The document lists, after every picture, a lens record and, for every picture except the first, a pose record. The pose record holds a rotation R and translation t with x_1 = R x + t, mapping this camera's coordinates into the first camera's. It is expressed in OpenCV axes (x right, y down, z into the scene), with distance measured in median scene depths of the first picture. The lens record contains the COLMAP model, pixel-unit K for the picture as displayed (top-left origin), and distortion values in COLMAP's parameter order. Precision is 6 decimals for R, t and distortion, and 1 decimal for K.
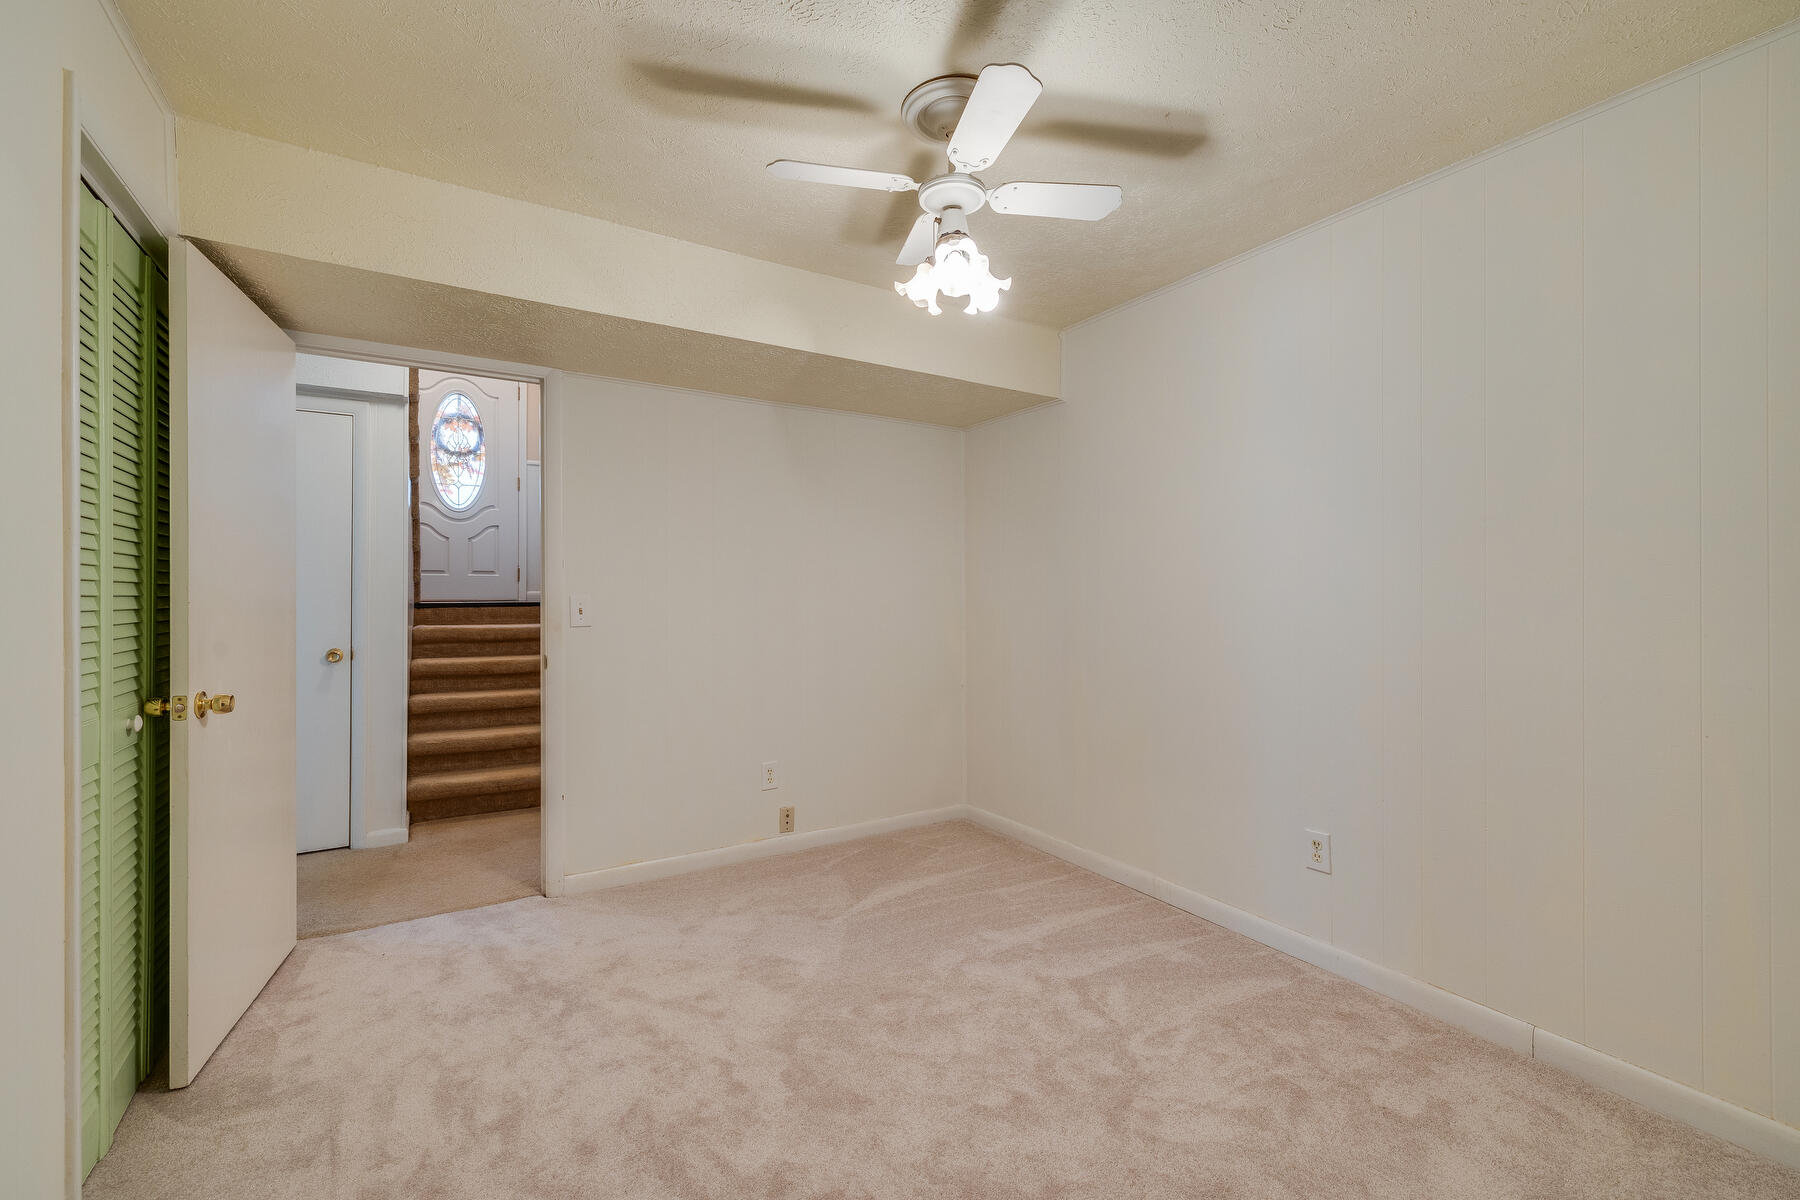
lens RADIAL K [[736.2, 0, 900.0], [0, 736.2, 600.0], [0, 0, 1]] dist [0.001672, -0.000055]
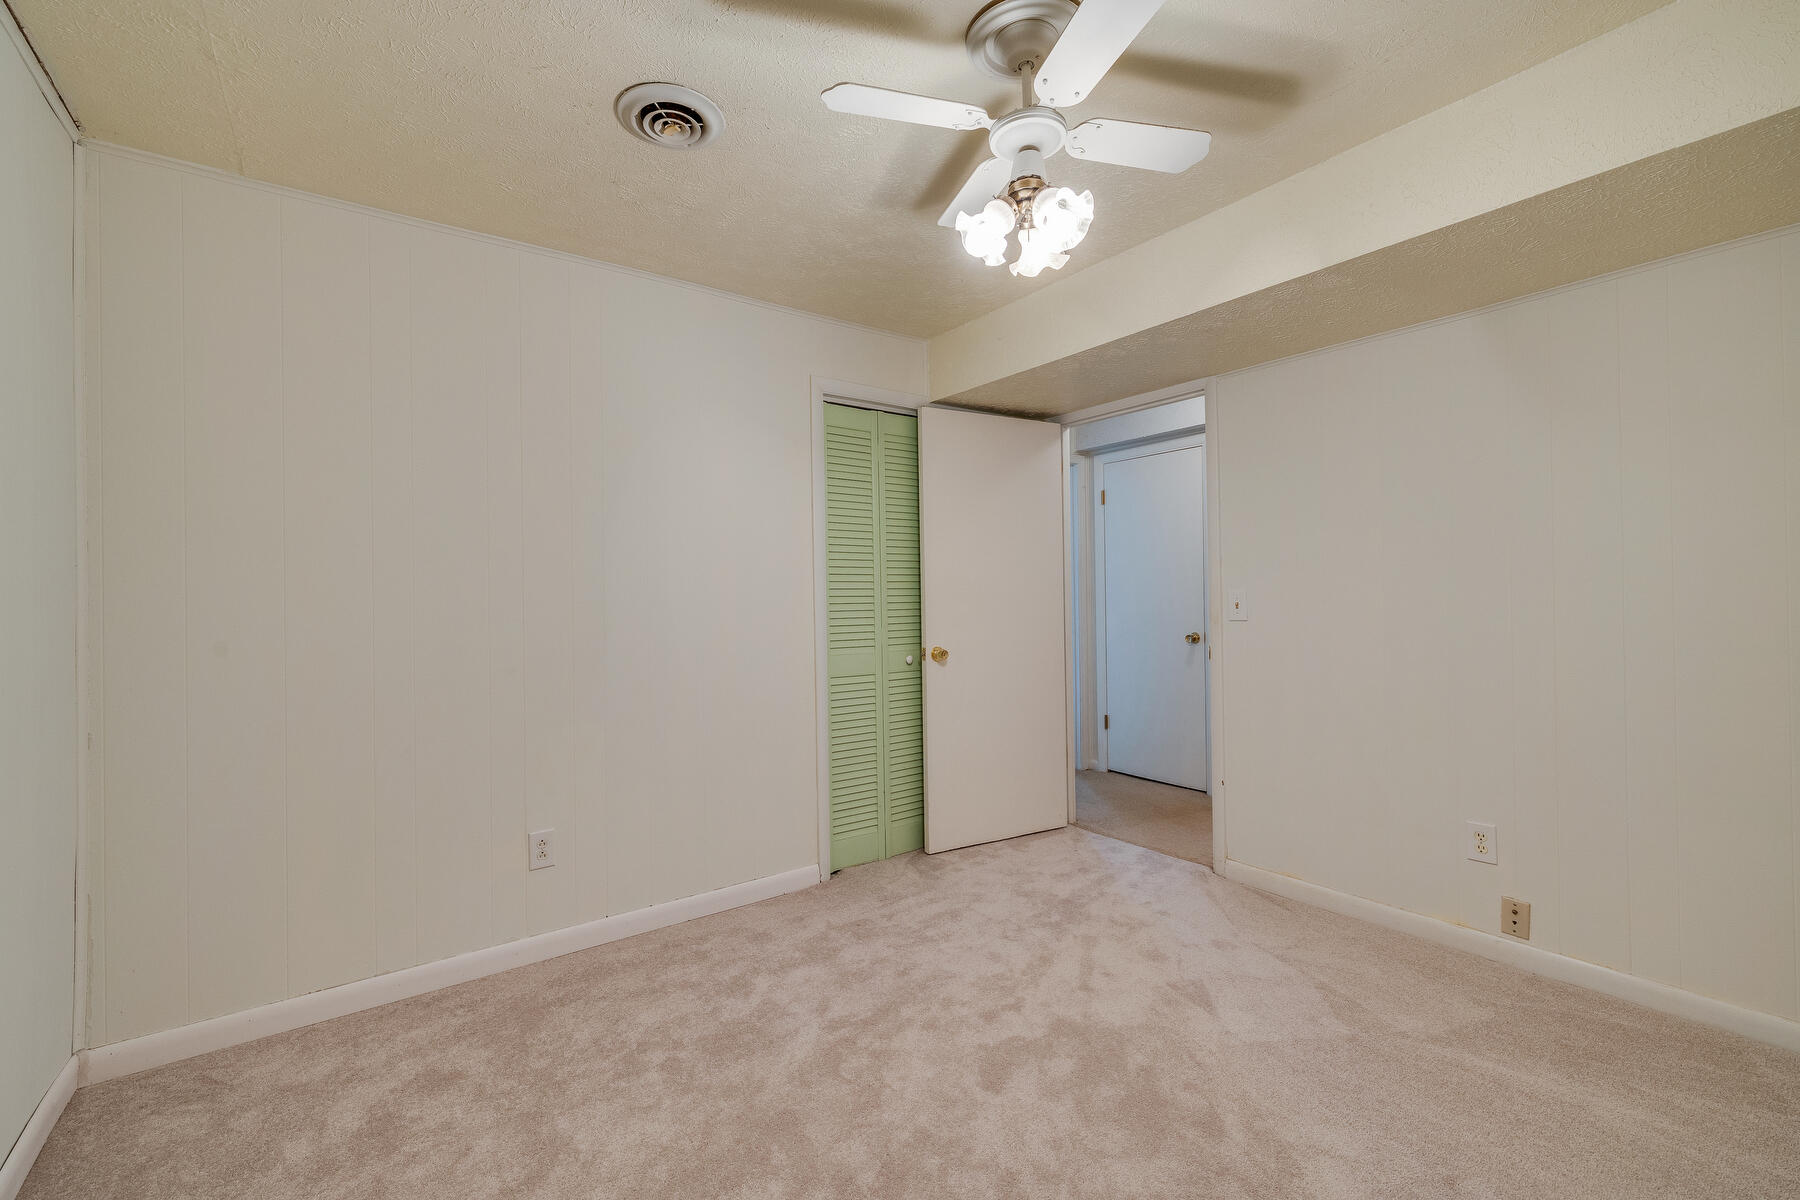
lens RADIAL K [[736.2, 0, 900.0], [0, 736.2, 600.0], [0, 0, 1]] dist [0.001672, -0.000055]
pose [[0.131223, 0.009899, -0.991303, 0.683811], [0.001481, 0.999947, 0.010182, -0.005404], [0.991352, -0.002804, 0.131202, 0.534174]]
